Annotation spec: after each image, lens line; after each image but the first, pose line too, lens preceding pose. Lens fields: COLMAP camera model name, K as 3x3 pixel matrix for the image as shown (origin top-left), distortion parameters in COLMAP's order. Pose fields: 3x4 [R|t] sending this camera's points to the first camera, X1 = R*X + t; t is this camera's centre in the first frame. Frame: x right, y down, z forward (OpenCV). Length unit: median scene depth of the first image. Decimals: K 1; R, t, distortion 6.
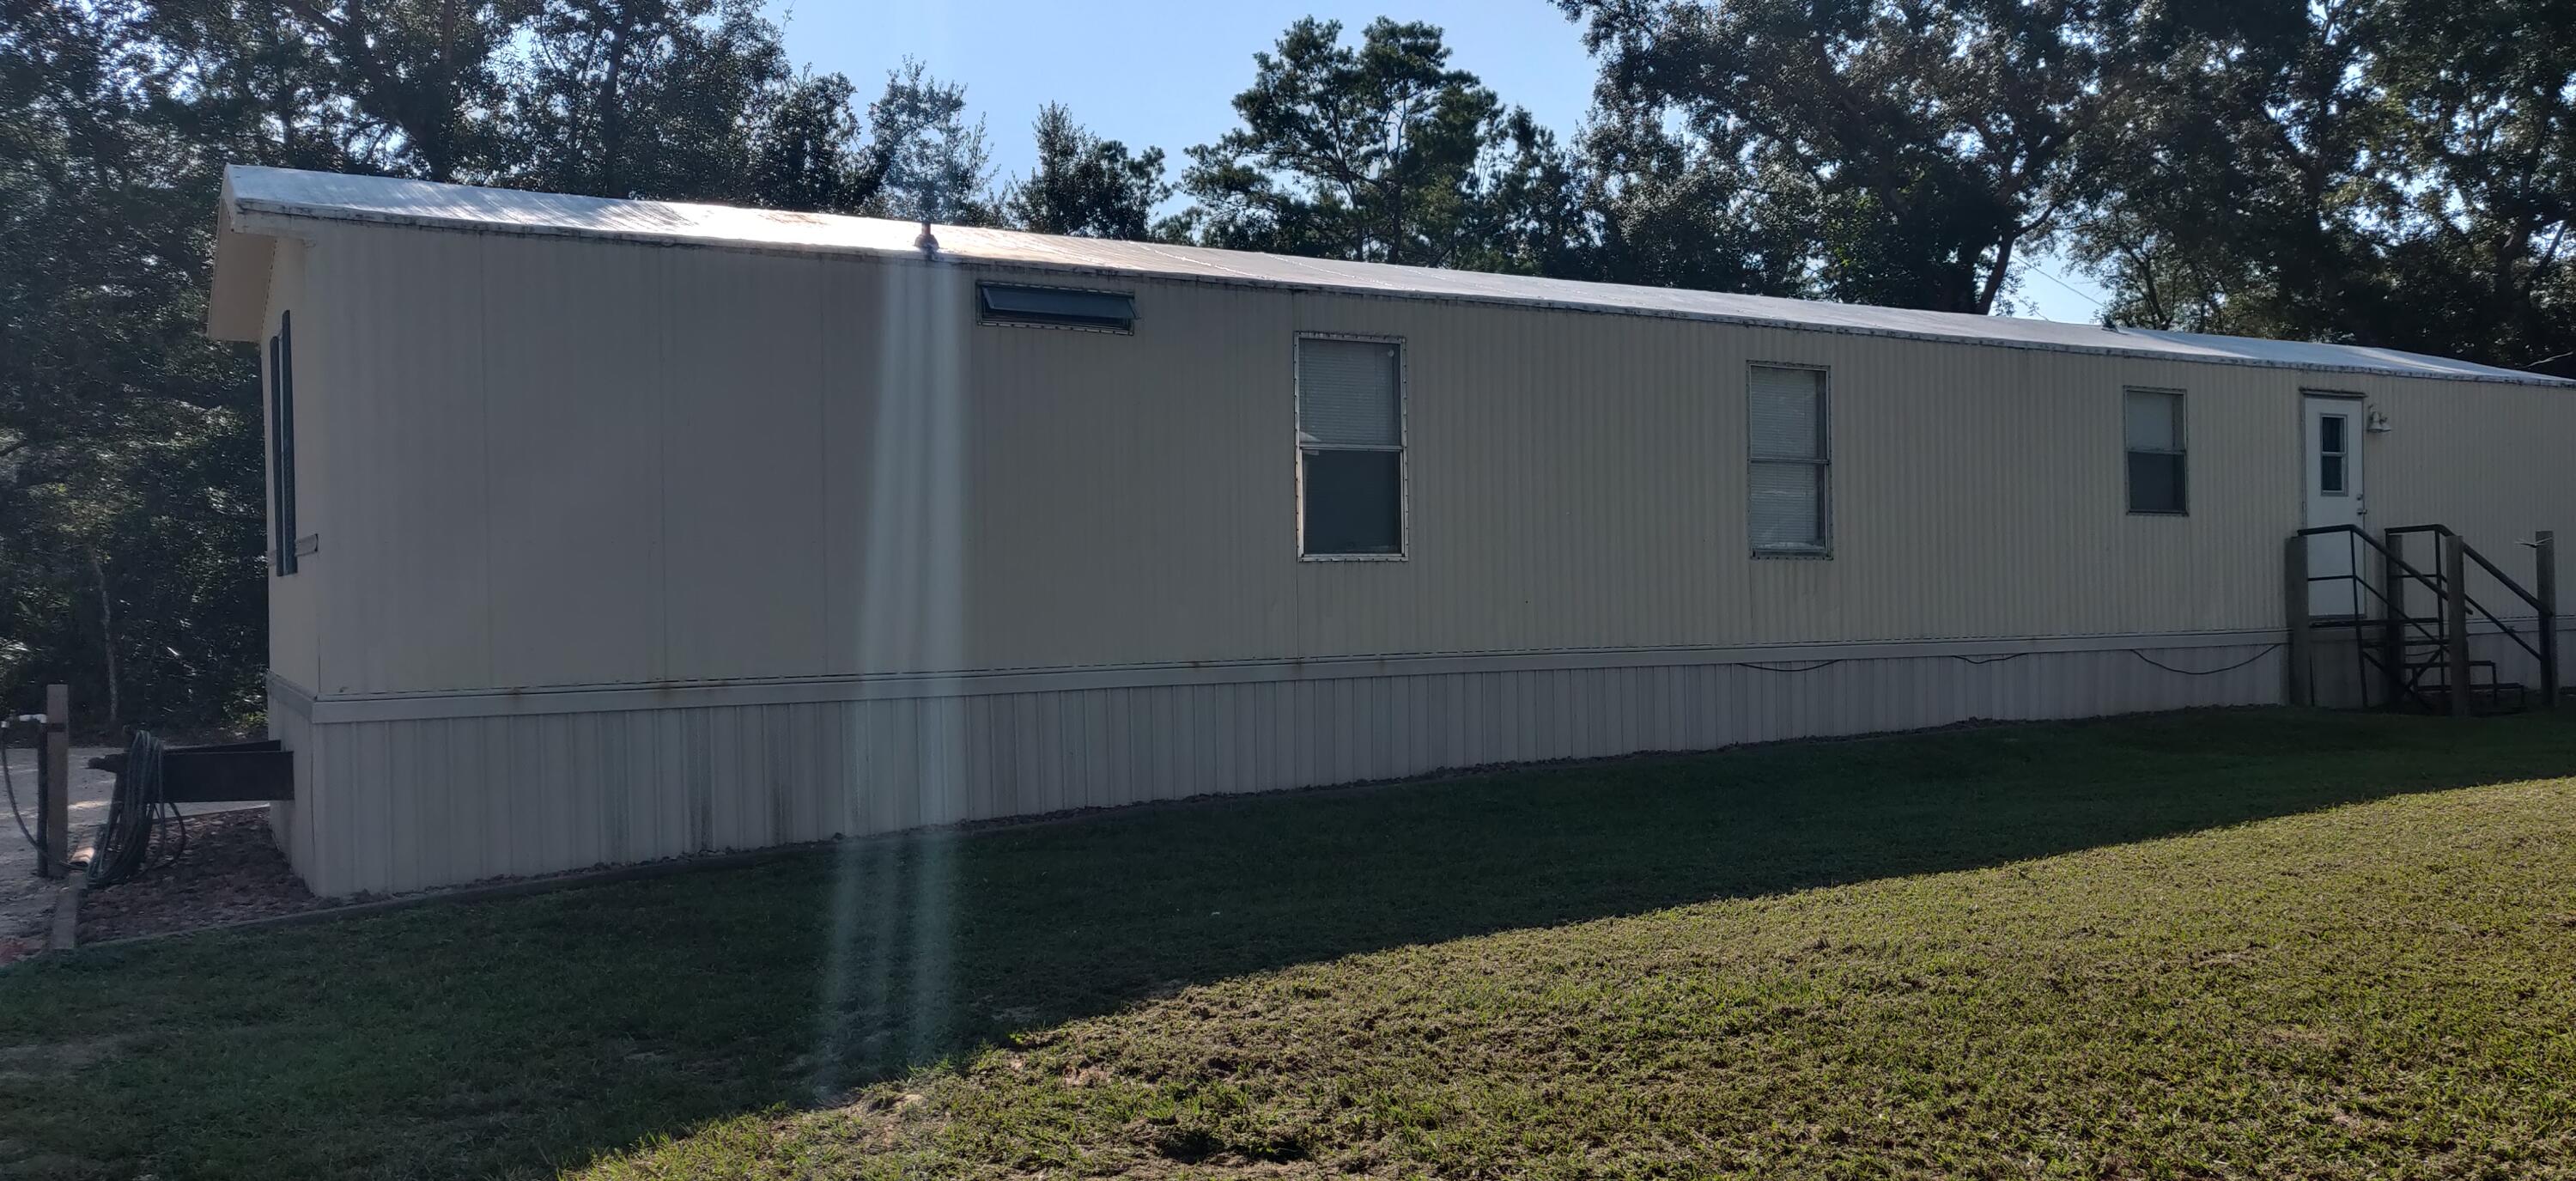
lens RADIAL K [[1982.4, 0, 1274.5], [0, 1982.4, 593.4], [0, 0, 1]] dist [-0.002721, 0.063632]
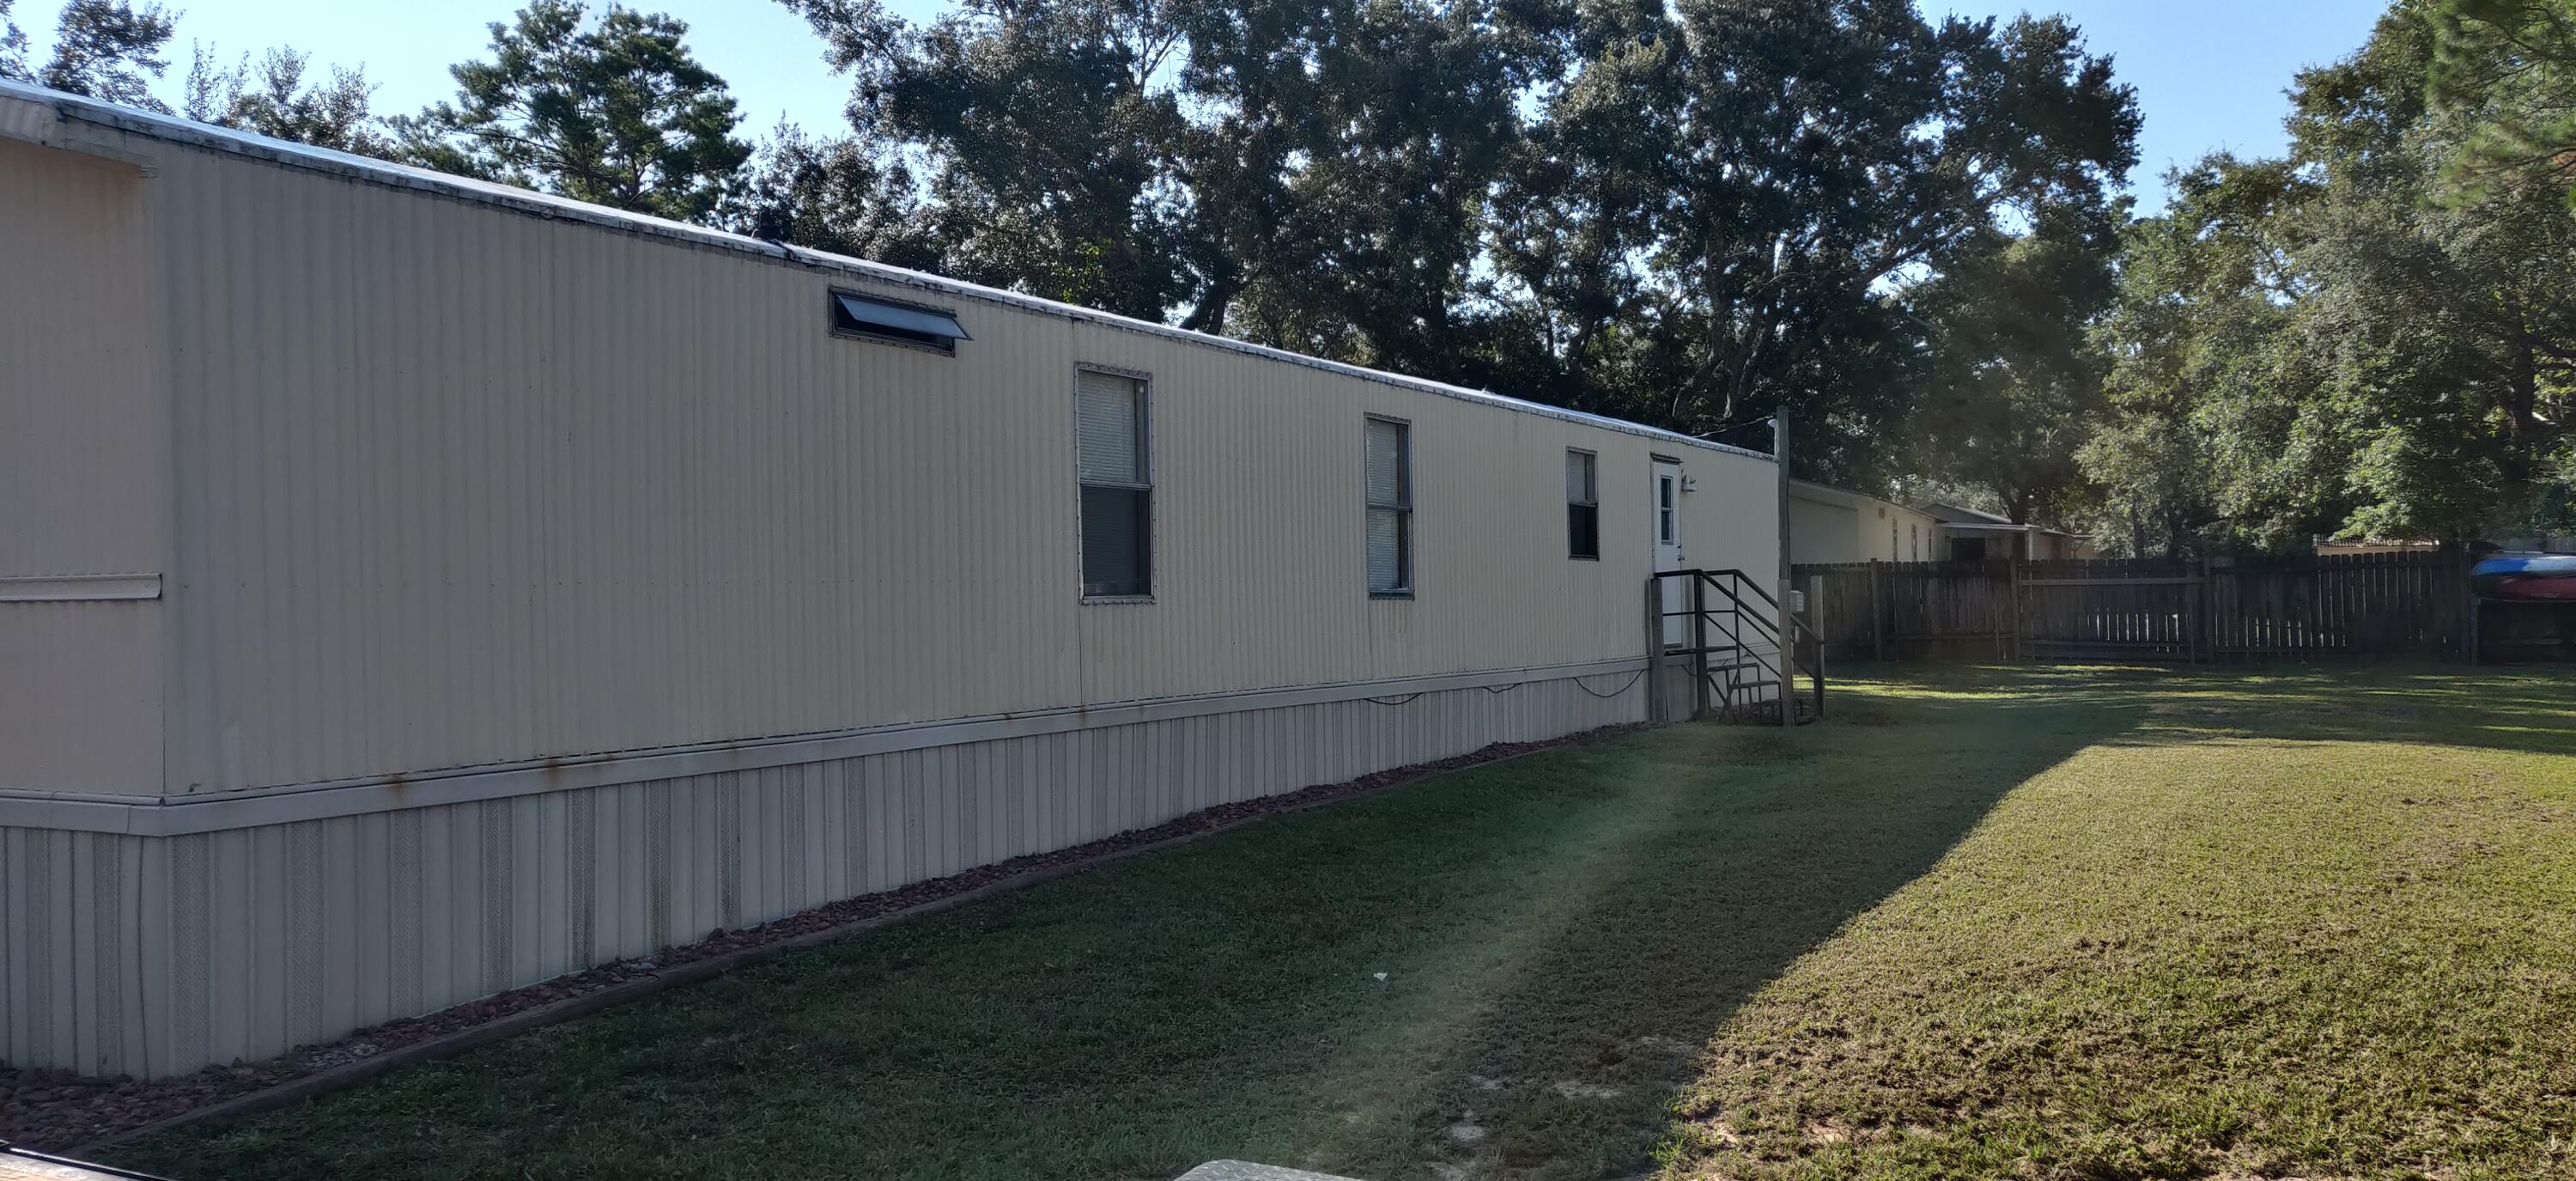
lens RADIAL K [[1982.4, 0, 1274.5], [0, 1982.4, 593.4], [0, 0, 1]] dist [-0.002721, 0.063632]
pose [[0.867639, 0.002987, 0.497186, -0.336516], [0.003030, 0.999932, -0.011295, -0.009220], [-0.497186, 0.011307, 0.867570, 0.114663]]
